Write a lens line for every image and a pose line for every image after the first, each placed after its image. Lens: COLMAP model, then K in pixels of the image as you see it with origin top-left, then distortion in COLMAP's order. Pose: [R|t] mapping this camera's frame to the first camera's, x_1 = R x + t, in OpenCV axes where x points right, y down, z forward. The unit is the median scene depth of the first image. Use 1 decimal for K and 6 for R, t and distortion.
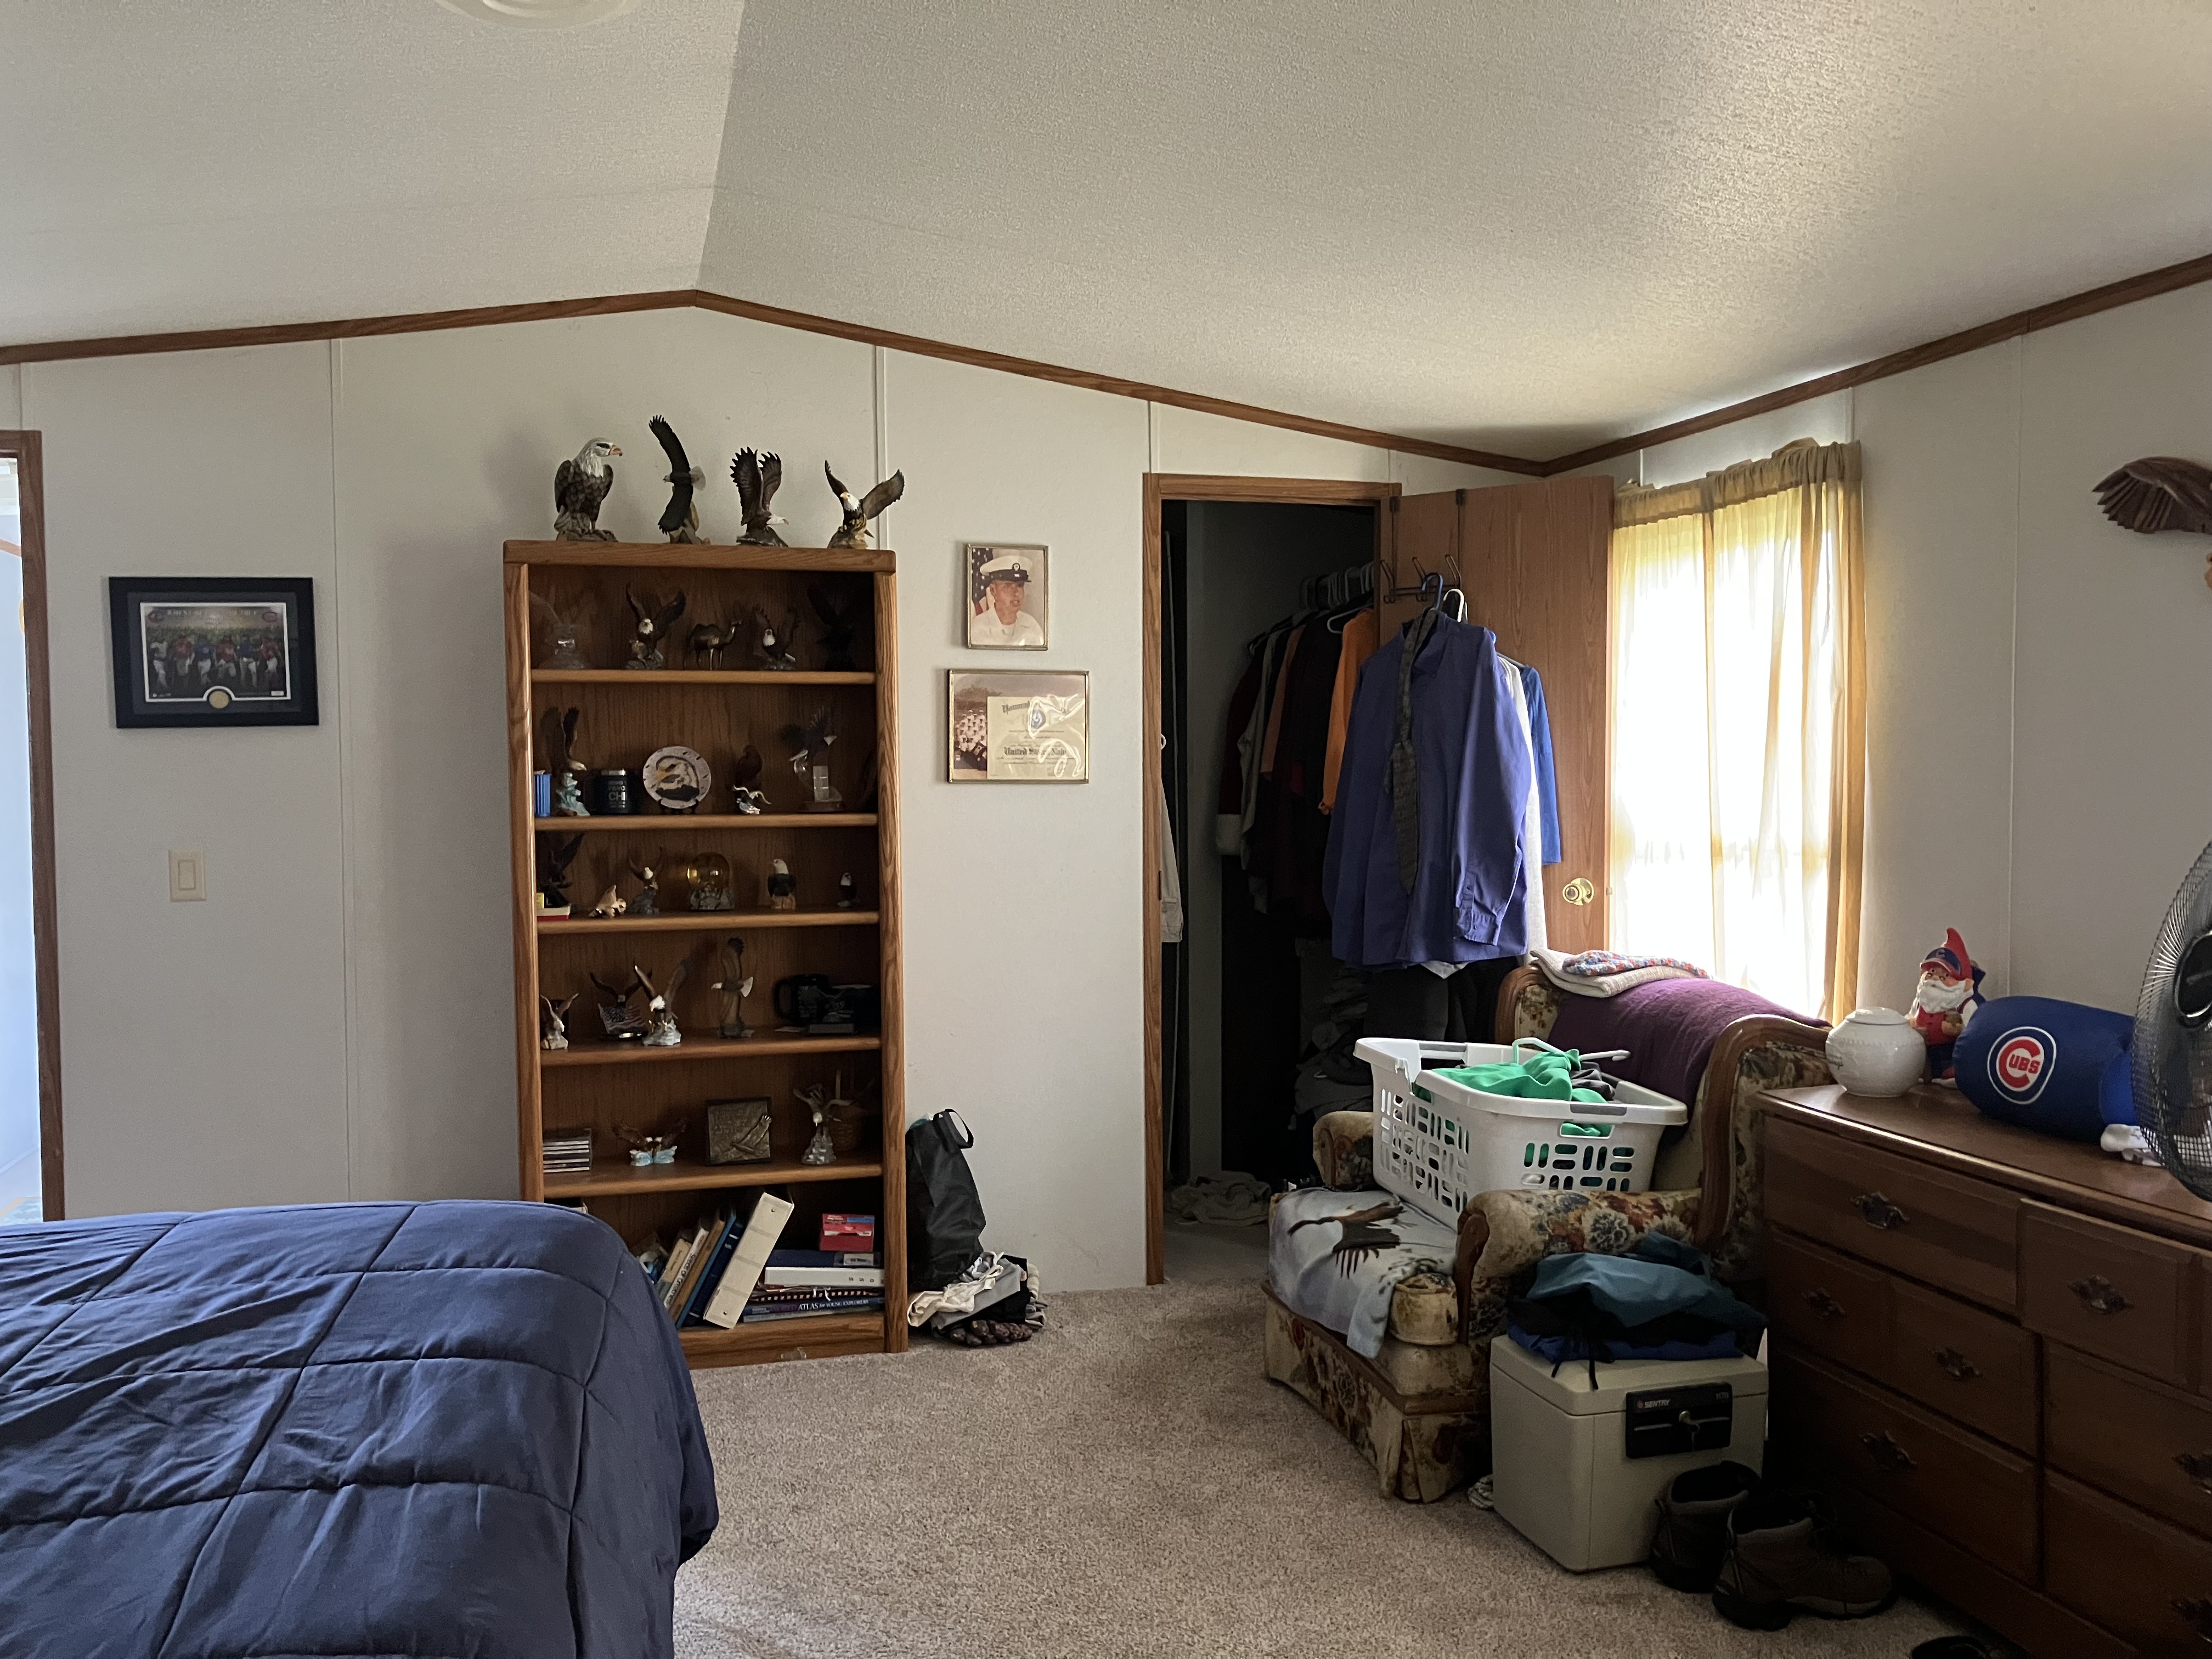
lens RADIAL K [[1795.6, 0, 1099.6], [0, 1795.6, 841.1], [0, 0, 1]] dist [0.030477, -0.038965]
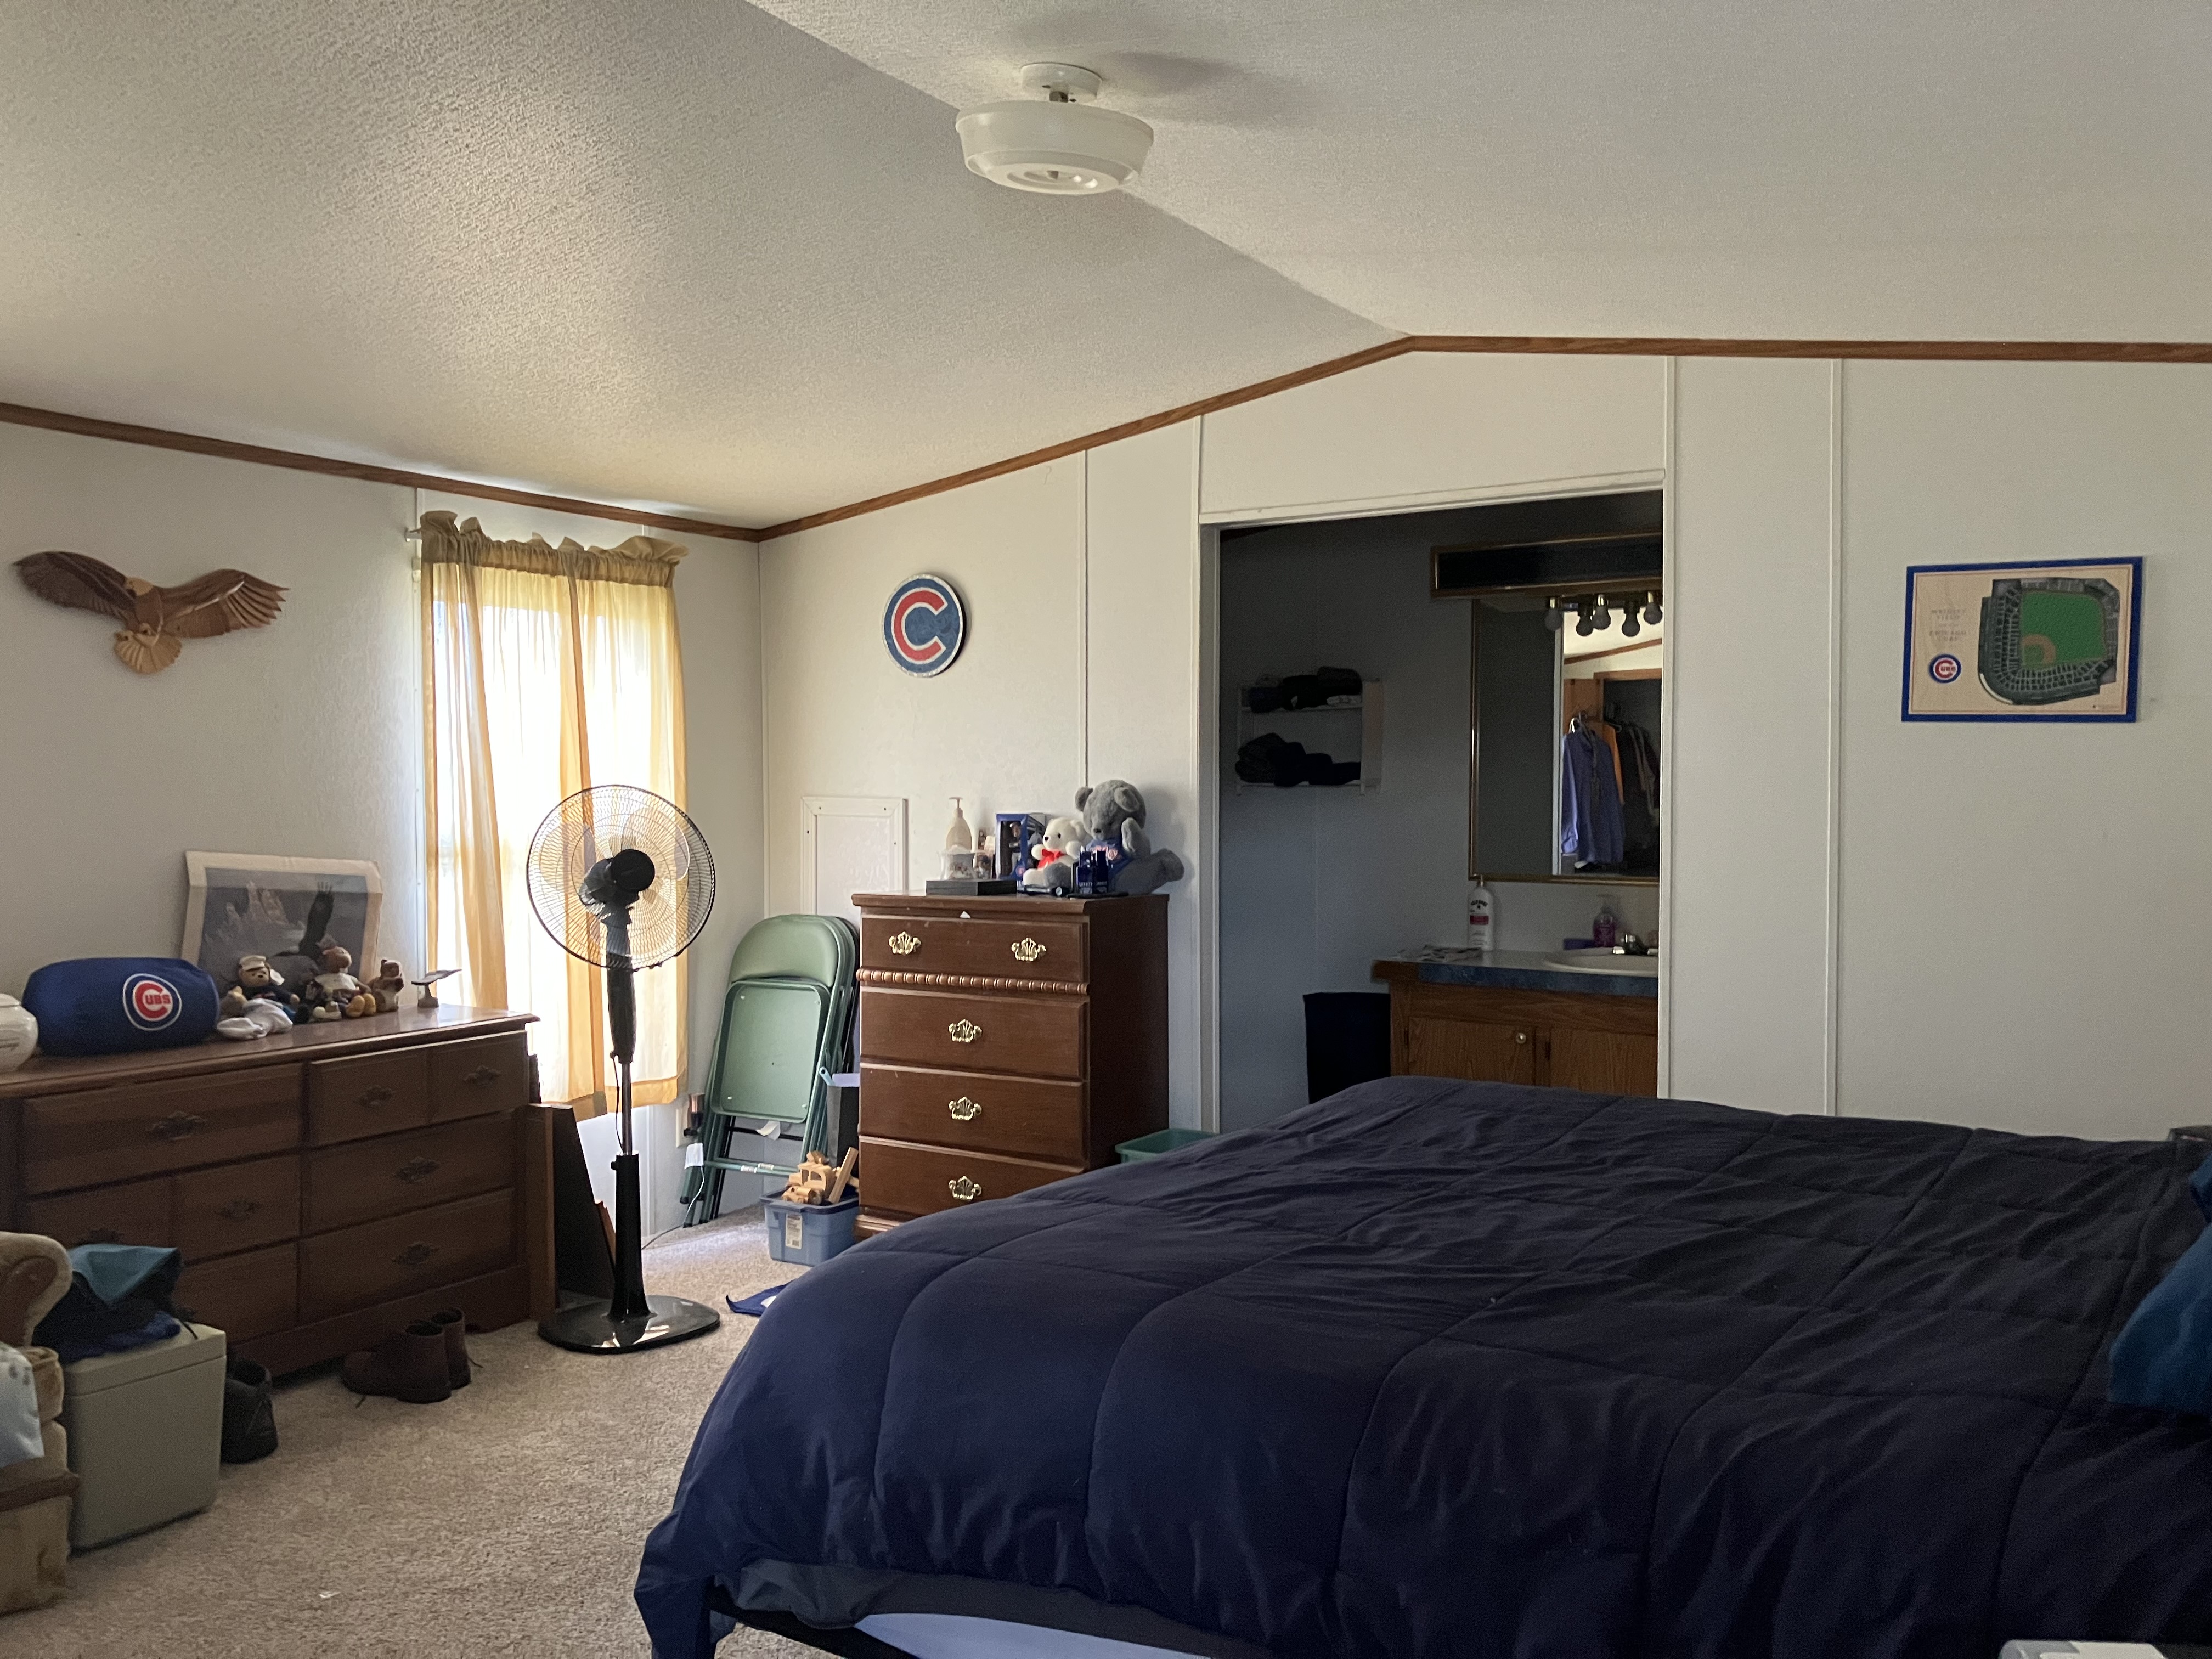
lens RADIAL K [[1795.6, 0, 1105.1], [0, 1795.6, 824.8], [0, 0, 1]] dist [0.030477, -0.038965]
pose [[-0.687284, -0.002494, 0.726384, -0.713376], [0.035729, 0.998668, 0.037235, -0.024073], [-0.725509, 0.051544, -0.686279, 1.046522]]
